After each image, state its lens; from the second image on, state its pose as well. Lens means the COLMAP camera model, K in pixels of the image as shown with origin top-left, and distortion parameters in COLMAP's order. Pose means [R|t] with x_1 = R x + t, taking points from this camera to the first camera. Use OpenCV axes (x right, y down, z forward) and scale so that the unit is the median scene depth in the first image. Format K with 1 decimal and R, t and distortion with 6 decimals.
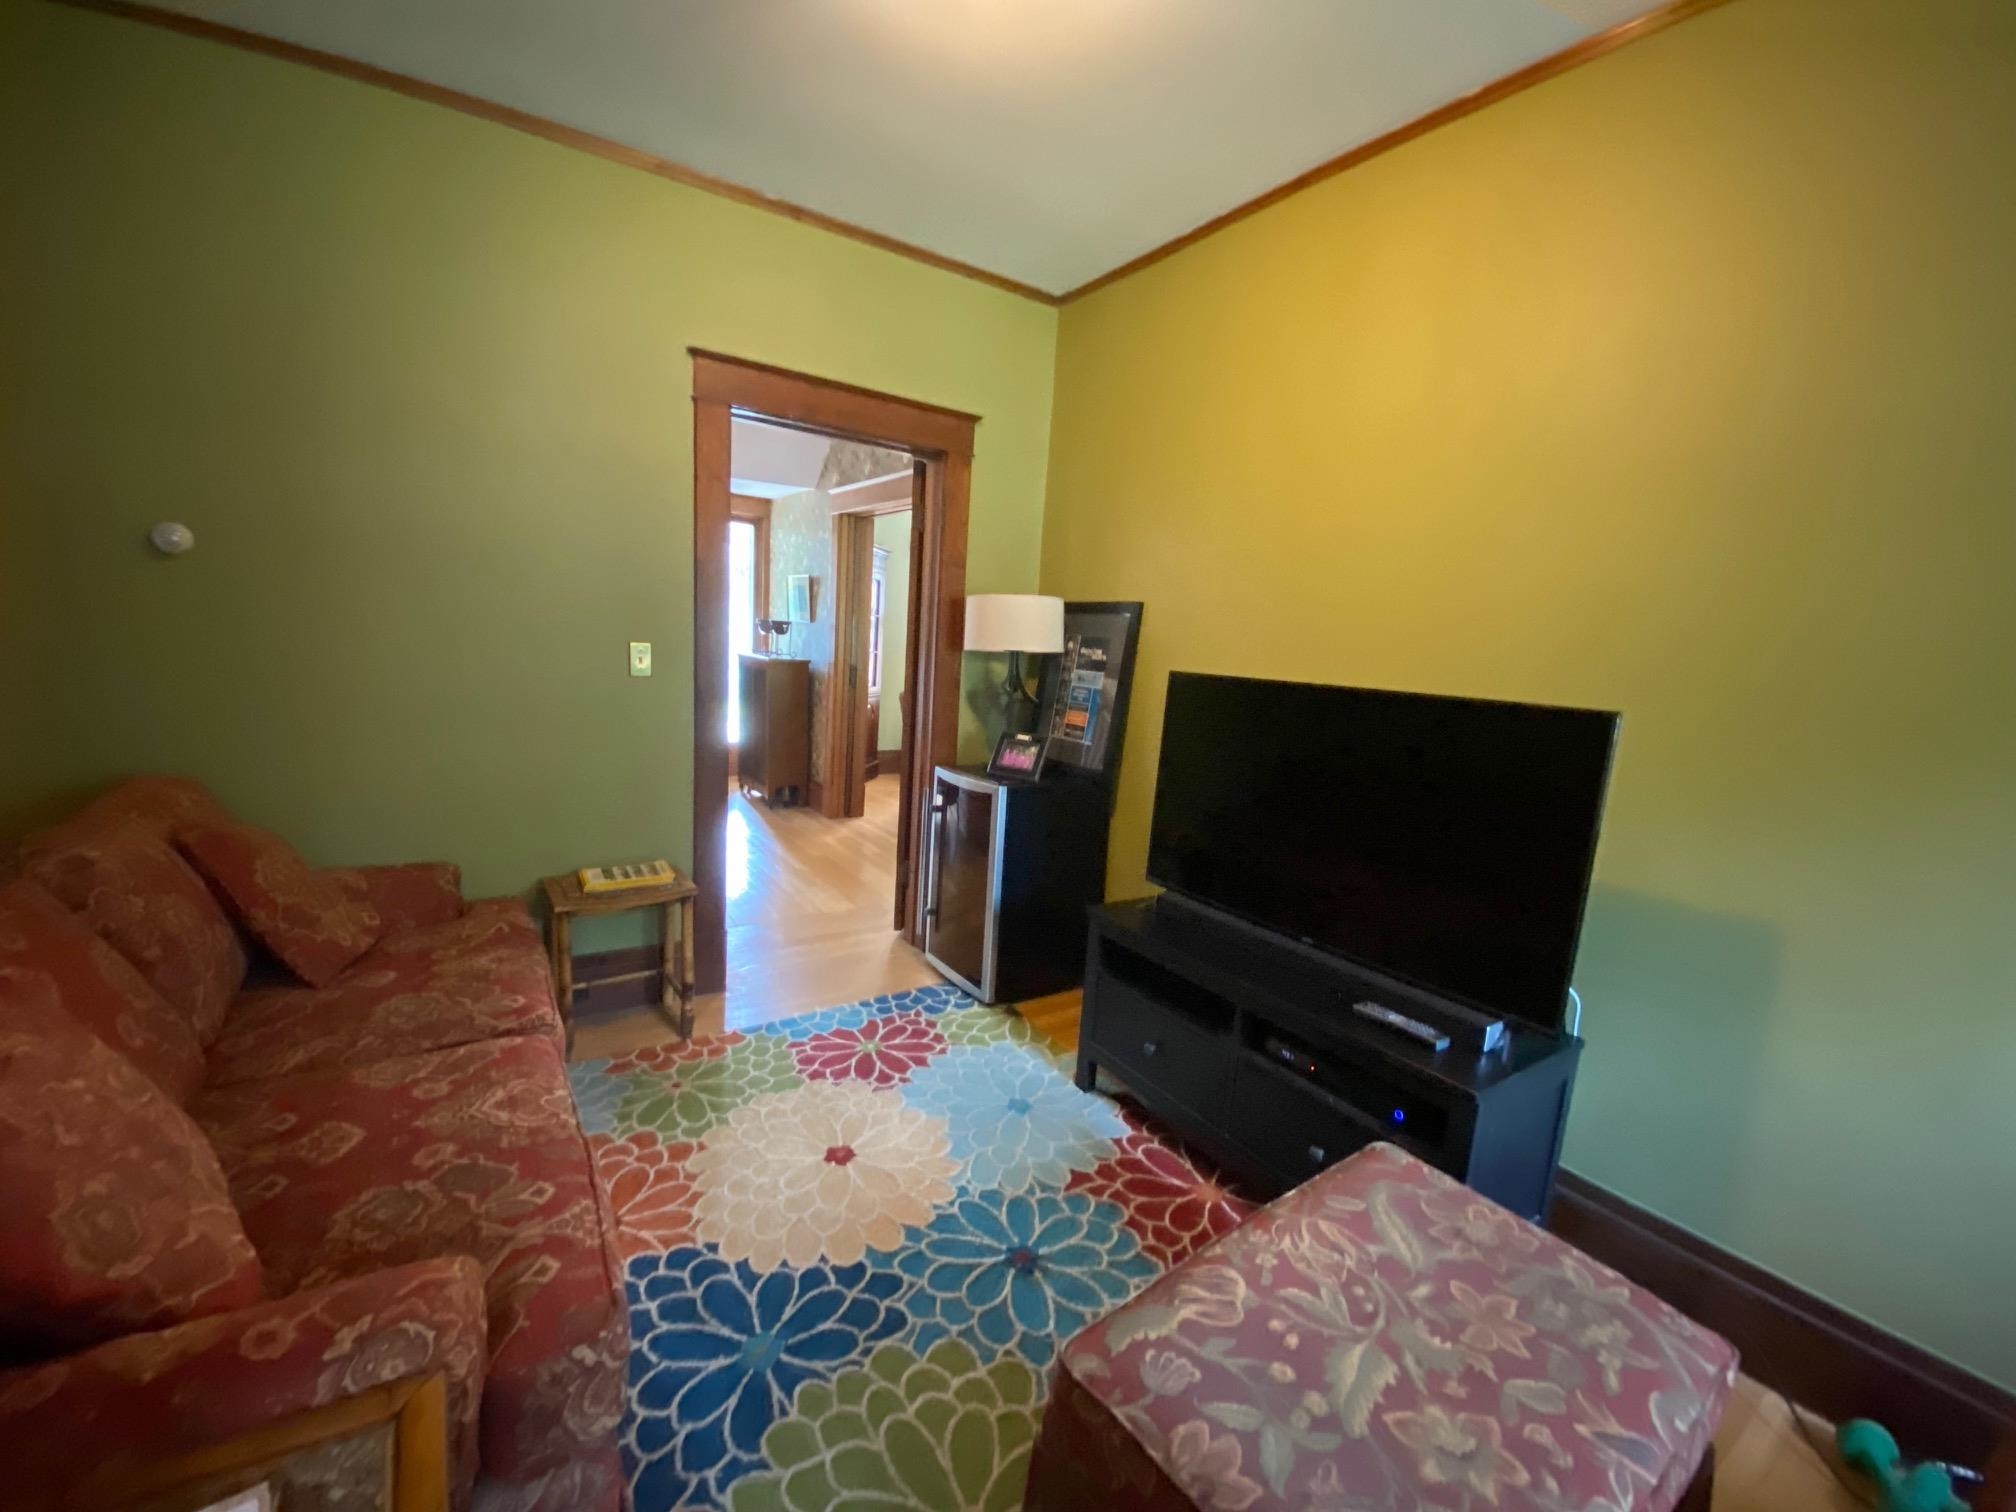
lens RADIAL K [[807.5, 0, 996.5], [0, 807.5, 752.9], [0, 0, 1]] dist [0.027870, -0.024867]
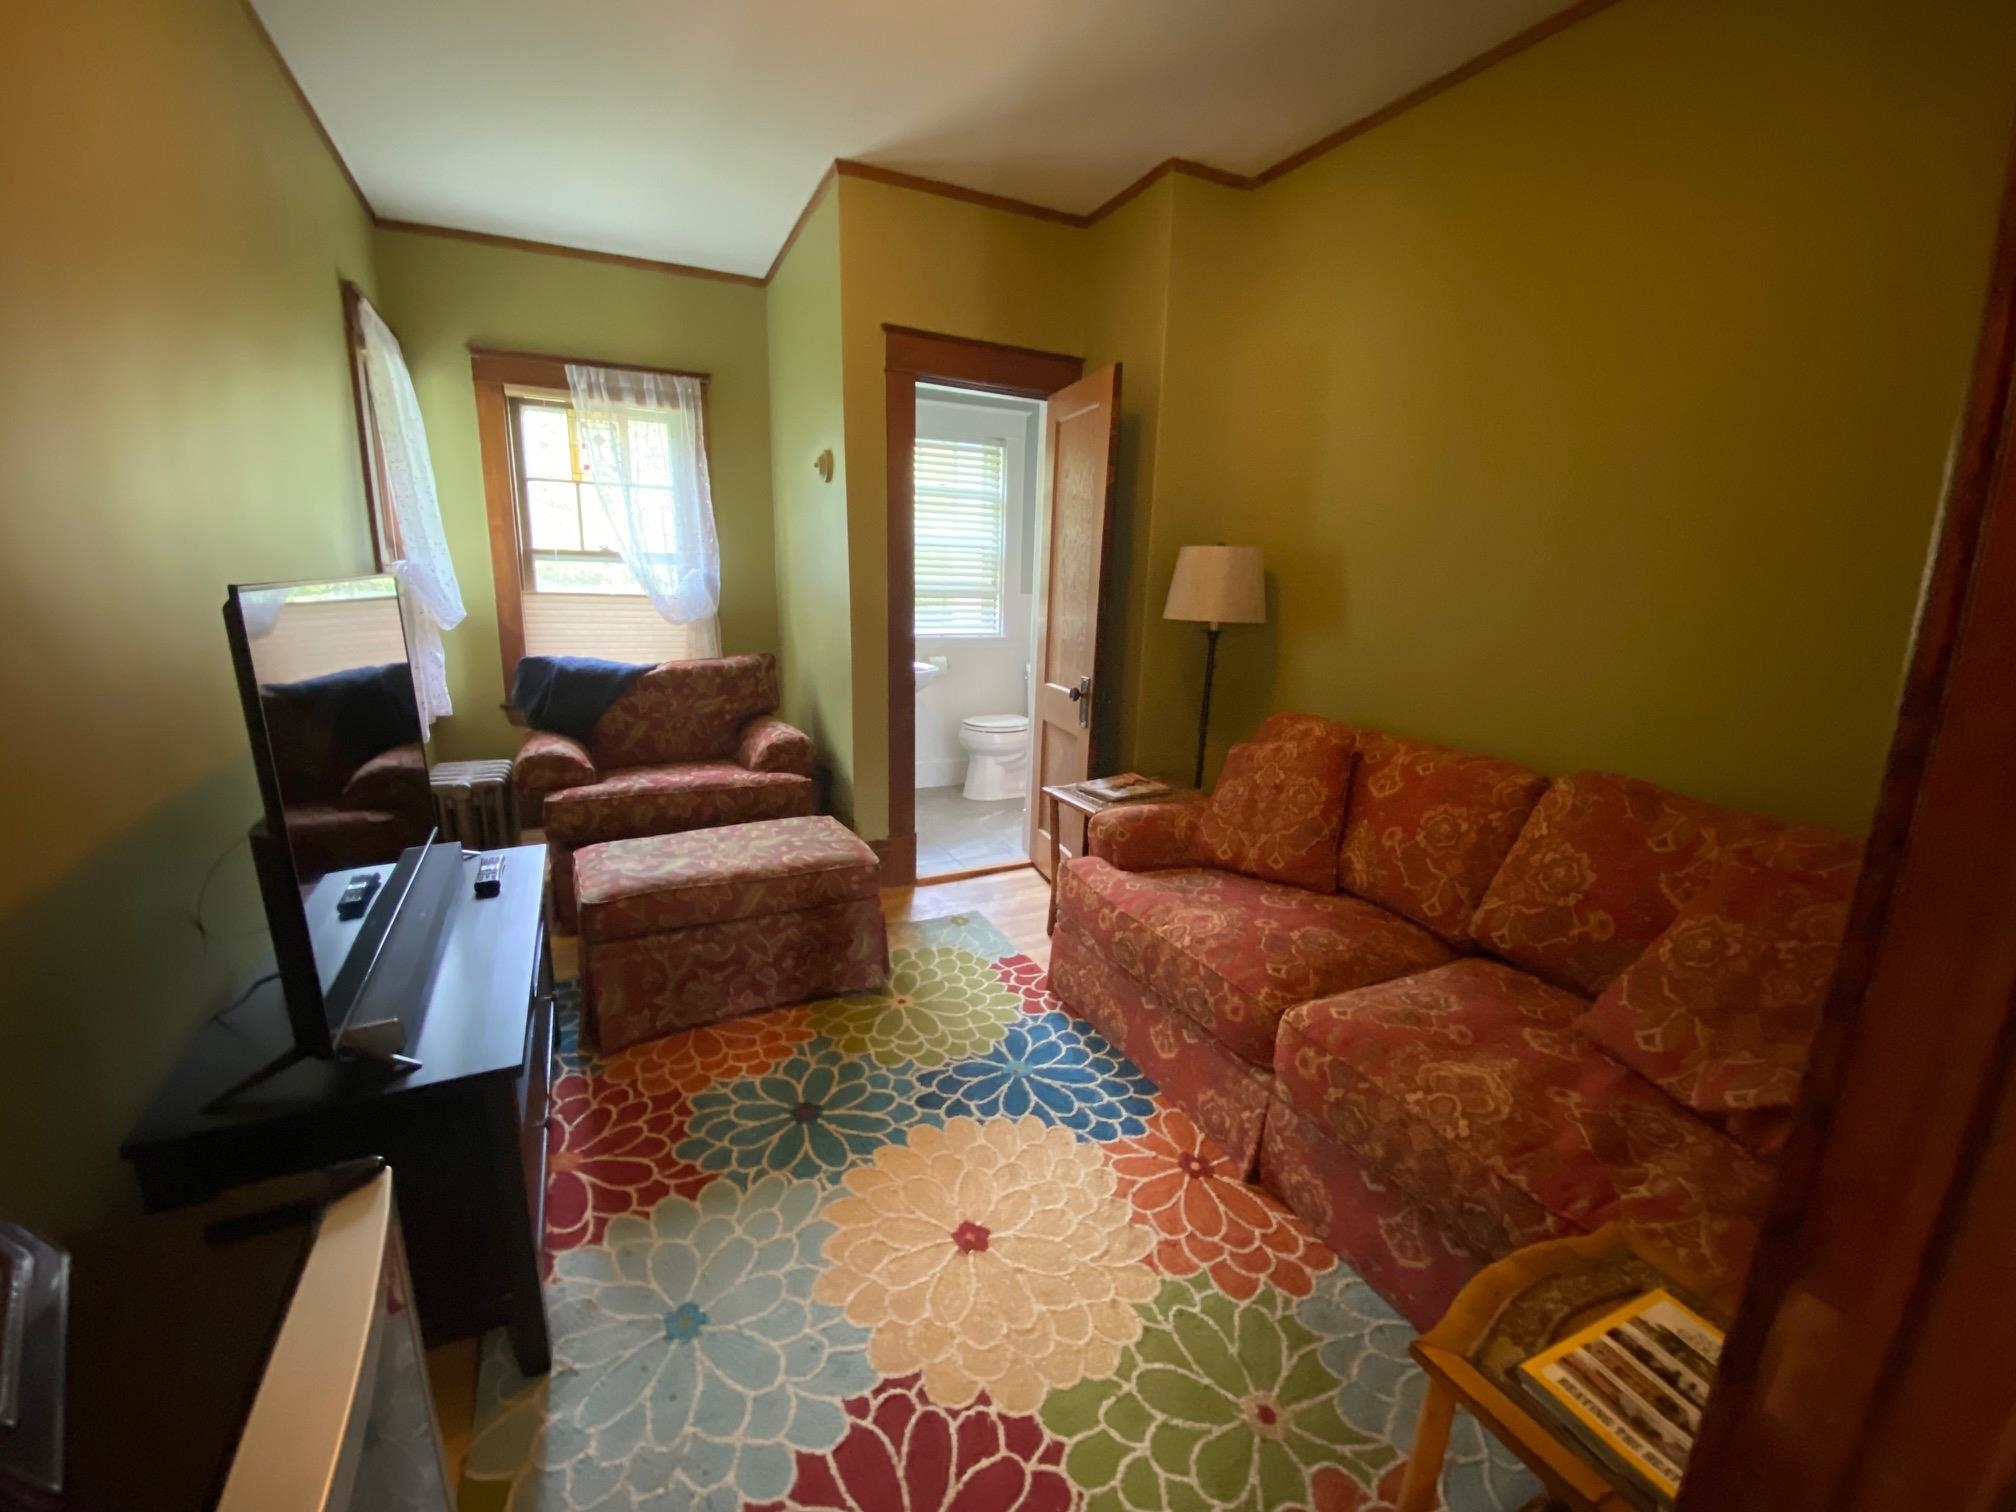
lens RADIAL K [[807.5, 0, 996.5], [0, 807.5, 752.9], [0, 0, 1]] dist [0.027870, -0.024867]
pose [[-0.988116, -0.108435, 0.108945, -0.304310], [-0.062619, 0.931255, 0.358948, -0.269067], [-0.140377, 0.347860, -0.926978, 1.886284]]
